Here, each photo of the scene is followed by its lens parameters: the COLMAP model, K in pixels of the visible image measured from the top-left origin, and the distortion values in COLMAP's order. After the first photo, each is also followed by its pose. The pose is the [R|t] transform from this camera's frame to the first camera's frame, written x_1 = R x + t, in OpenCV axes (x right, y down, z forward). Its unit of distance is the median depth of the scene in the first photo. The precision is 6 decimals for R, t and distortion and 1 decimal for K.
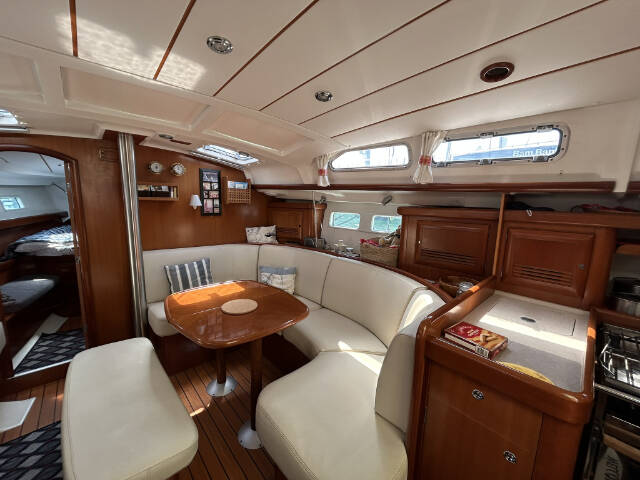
lens RADIAL K [[255.3, 0, 316.5], [0, 255.3, 242.1], [0, 0, 1]] dist [0.000048, -0.000161]
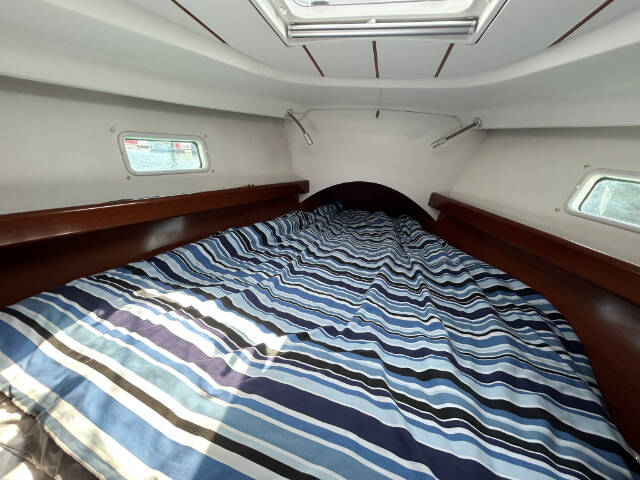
lens RADIAL K [[256.7, 0, 320.0], [0, 256.7, 240.0], [0, 0, 1]] dist [0.000997, 0.000274]
pose [[0.545335, 0.288234, -0.787102, -1.022309], [-0.188286, 0.957145, 0.220052, -0.219284], [0.816797, 0.028198, 0.576235, 1.352218]]
